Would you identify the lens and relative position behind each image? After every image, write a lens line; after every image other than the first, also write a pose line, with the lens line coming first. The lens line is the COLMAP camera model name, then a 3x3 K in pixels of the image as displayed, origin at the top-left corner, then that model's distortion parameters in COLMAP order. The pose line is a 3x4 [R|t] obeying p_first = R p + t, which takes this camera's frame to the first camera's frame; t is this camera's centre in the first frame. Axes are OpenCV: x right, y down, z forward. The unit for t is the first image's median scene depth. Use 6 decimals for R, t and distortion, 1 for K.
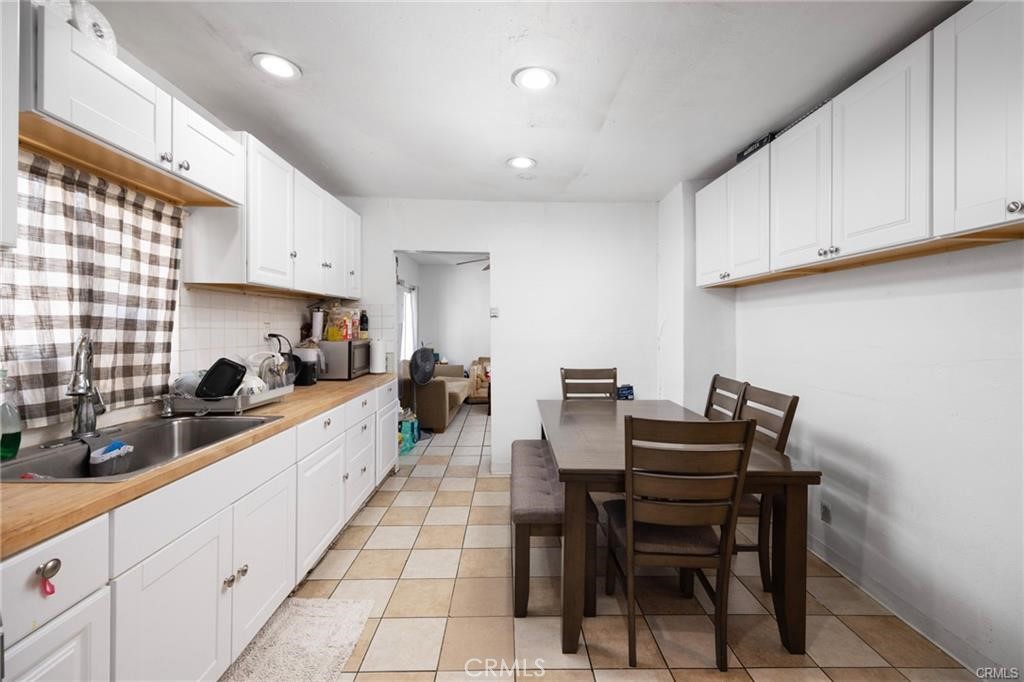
lens RADIAL K [[419.2, 0, 511.3], [0, 419.2, 335.6], [0, 0, 1]] dist [-0.002704, 0.000399]
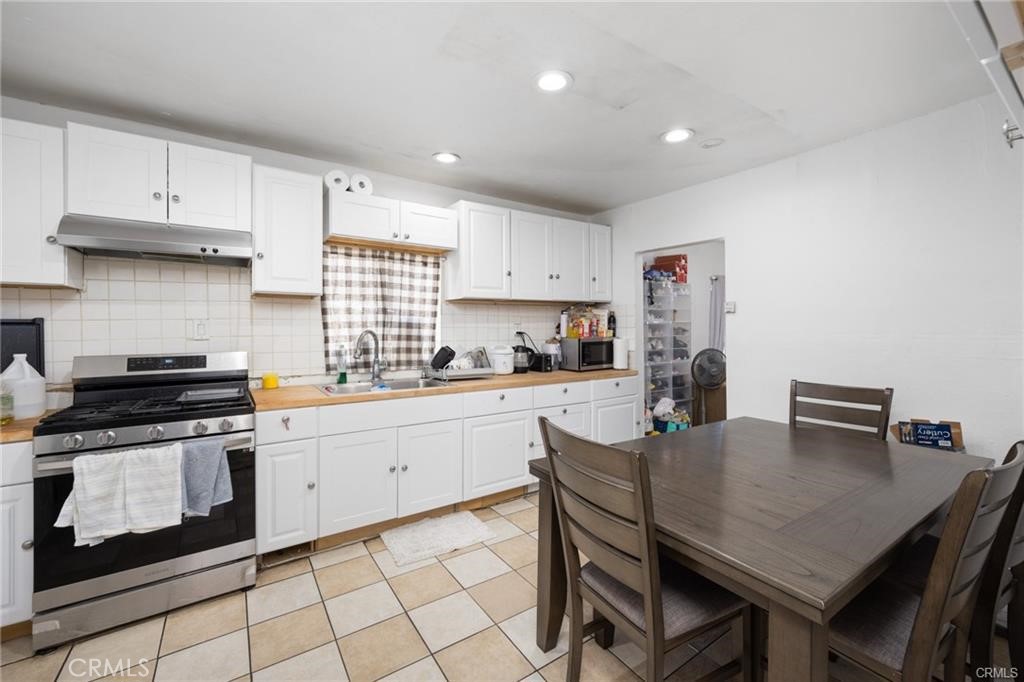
lens RADIAL K [[419.2, 0, 510.8], [0, 419.2, 332.3], [0, 0, 1]] dist [-0.002704, 0.000399]
pose [[0.548316, 0.004584, -0.836259, 0.819106], [-0.013082, 0.999910, -0.003096, 0.003495], [0.836169, 0.012637, 0.548327, 0.327419]]
